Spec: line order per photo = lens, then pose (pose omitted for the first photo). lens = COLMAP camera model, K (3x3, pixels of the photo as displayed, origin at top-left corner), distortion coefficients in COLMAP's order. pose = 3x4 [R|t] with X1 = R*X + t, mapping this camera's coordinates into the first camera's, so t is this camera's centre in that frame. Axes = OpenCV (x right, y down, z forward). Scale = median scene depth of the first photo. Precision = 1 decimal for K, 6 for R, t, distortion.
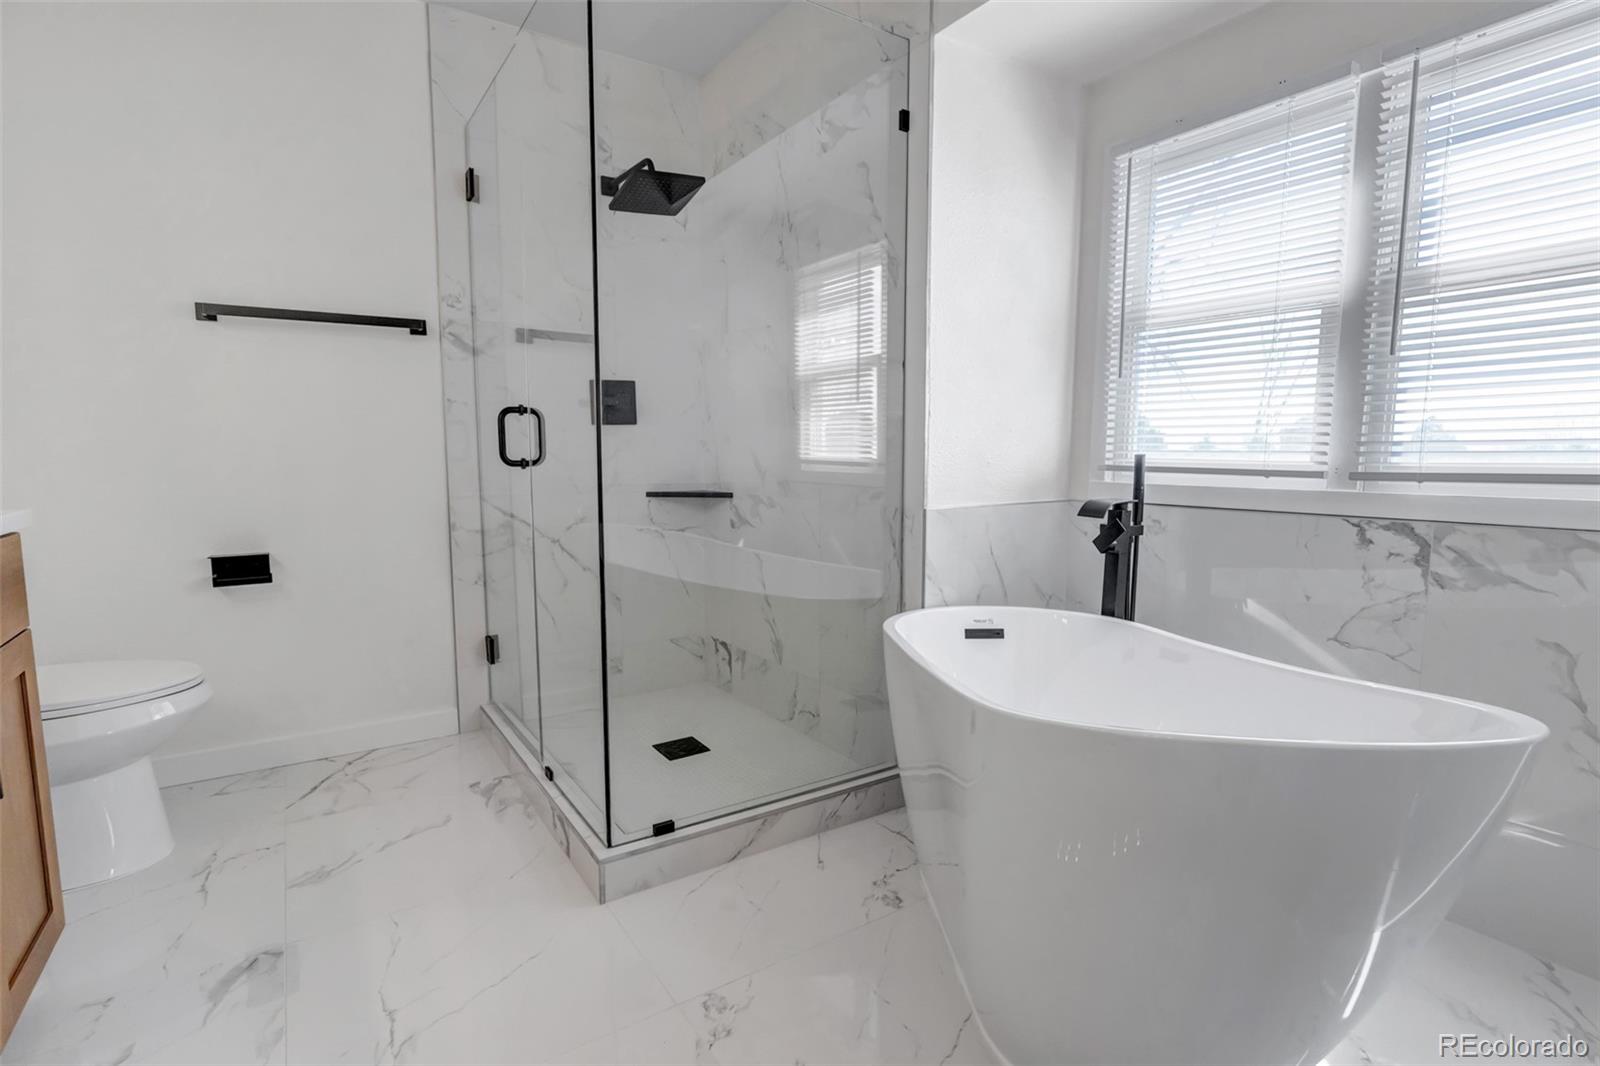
lens RADIAL K [[775.3, 0, 799.2], [0, 775.3, 535.9], [0, 0, 1]] dist [-0.001427, -0.000397]
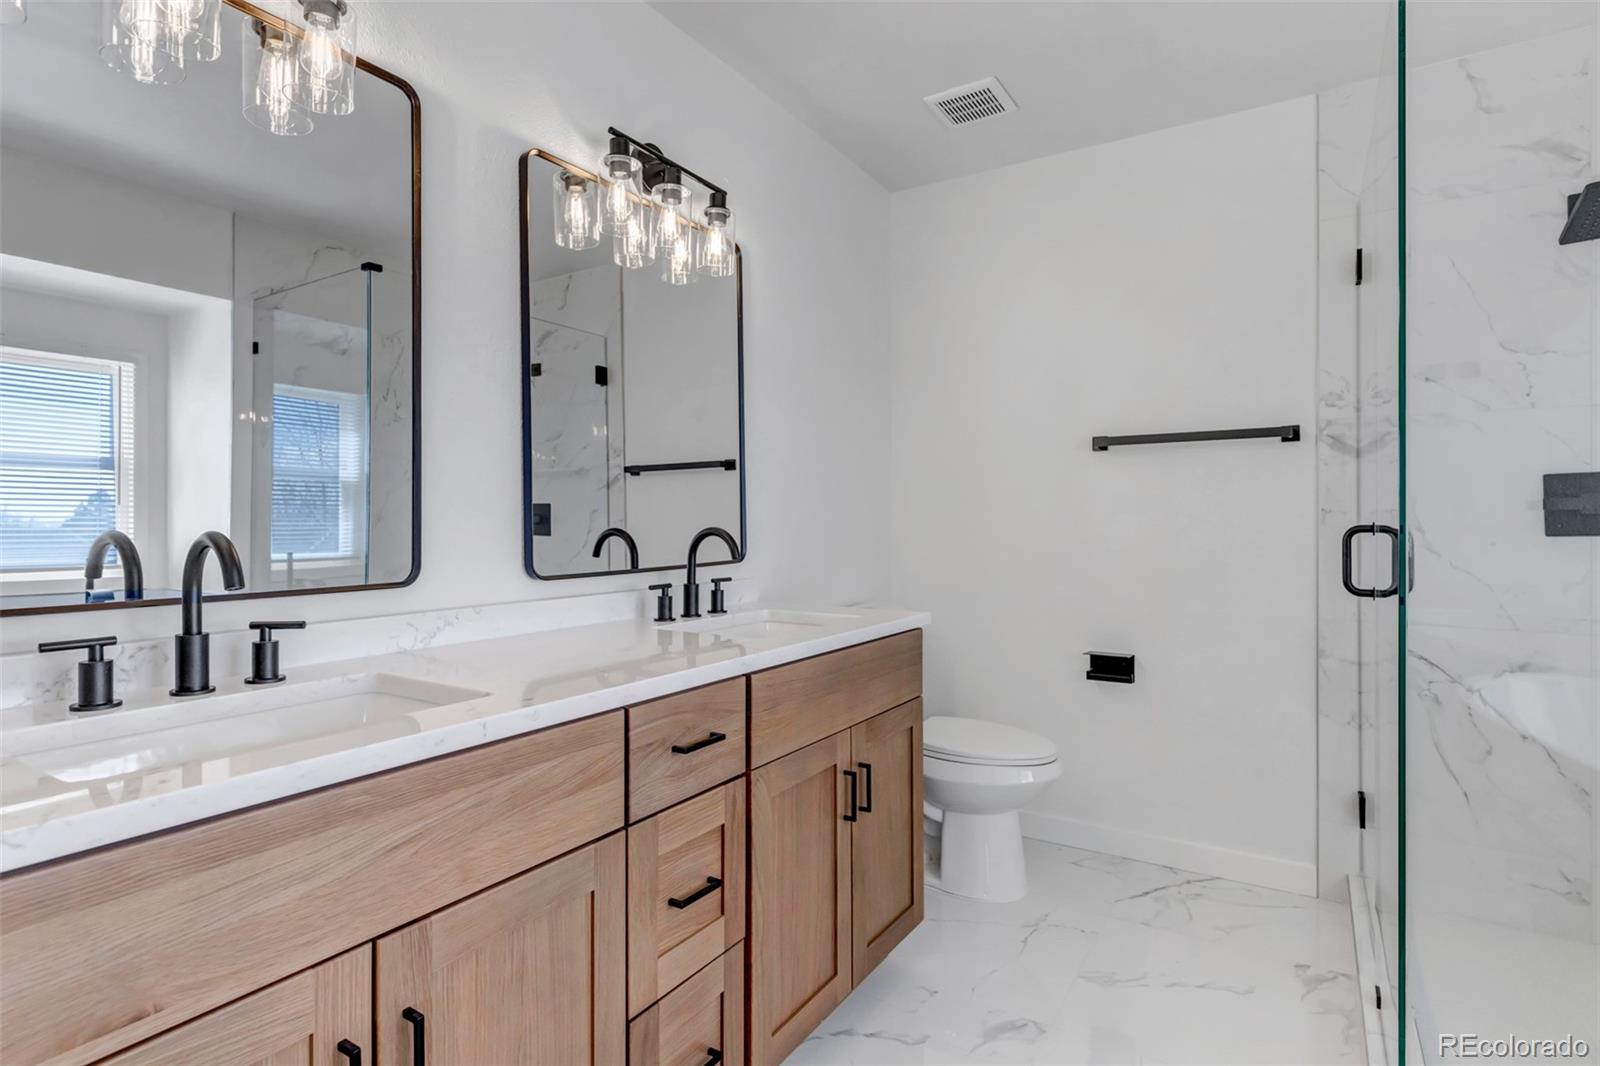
lens RADIAL K [[822.2, 0, 799.2], [0, 822.2, 526.2], [0, 0, 1]] dist [0.005031, -0.000706]
pose [[0.417918, 0.001648, -0.908483, 0.171016], [-0.102460, 0.993704, -0.045330, -0.059709], [0.902689, 0.112027, 0.415455, 0.081084]]
